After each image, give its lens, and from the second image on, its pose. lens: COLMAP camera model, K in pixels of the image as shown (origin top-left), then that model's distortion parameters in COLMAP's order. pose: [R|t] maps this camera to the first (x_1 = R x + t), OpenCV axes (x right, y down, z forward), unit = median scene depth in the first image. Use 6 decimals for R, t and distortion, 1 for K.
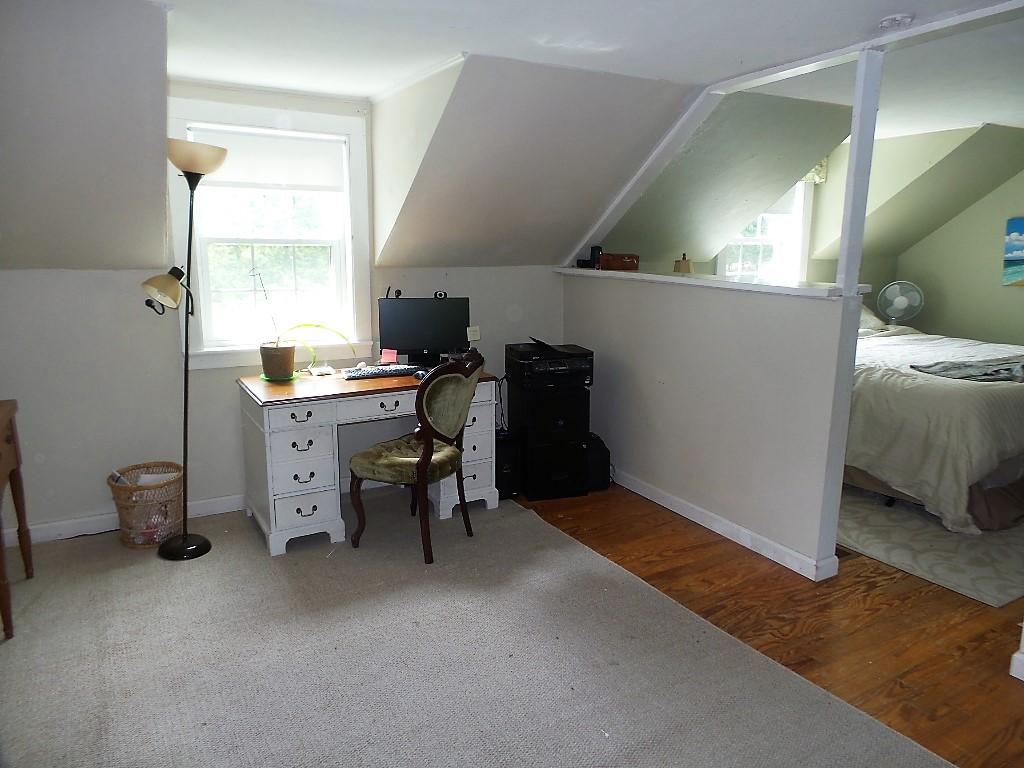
lens RADIAL K [[692.0, 0, 513.8], [0, 692.0, 407.2], [0, 0, 1]] dist [-0.041553, 0.000253]
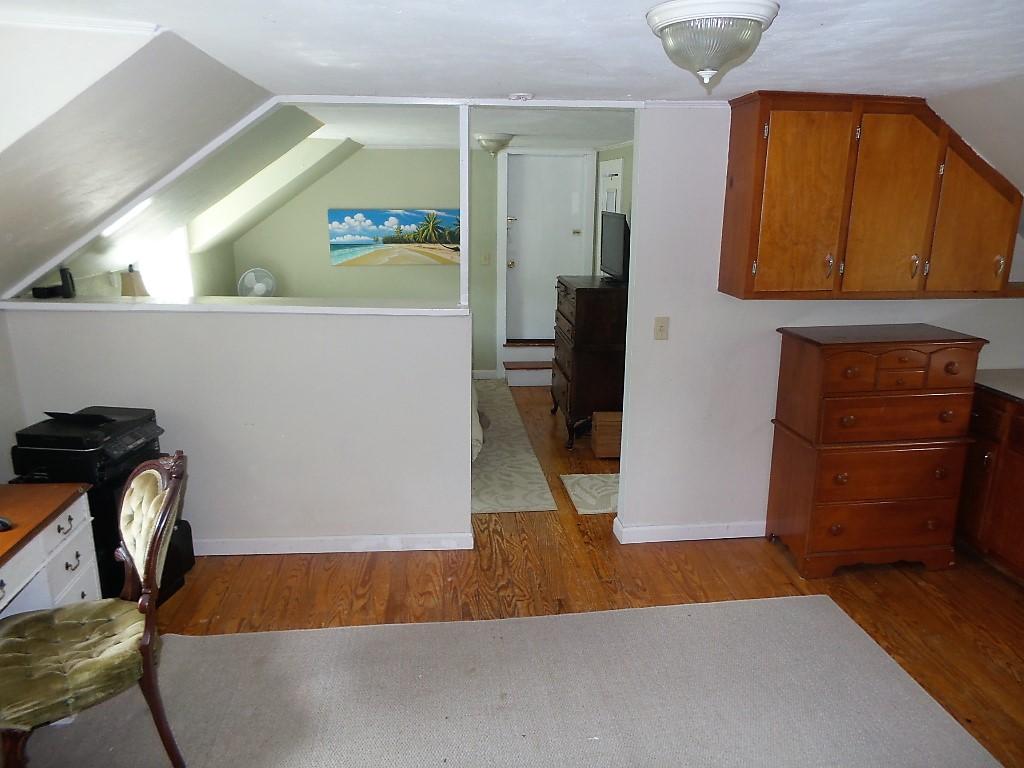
lens RADIAL K [[703.3, 0, 515.3], [0, 703.3, 389.7], [0, 0, 1]] dist [-0.004612, 0.007132]
pose [[0.372643, -0.228777, 0.899332, -0.532591], [0.184182, 0.968088, 0.169951, -0.196160], [-0.909513, 0.102310, 0.402888, 0.373549]]
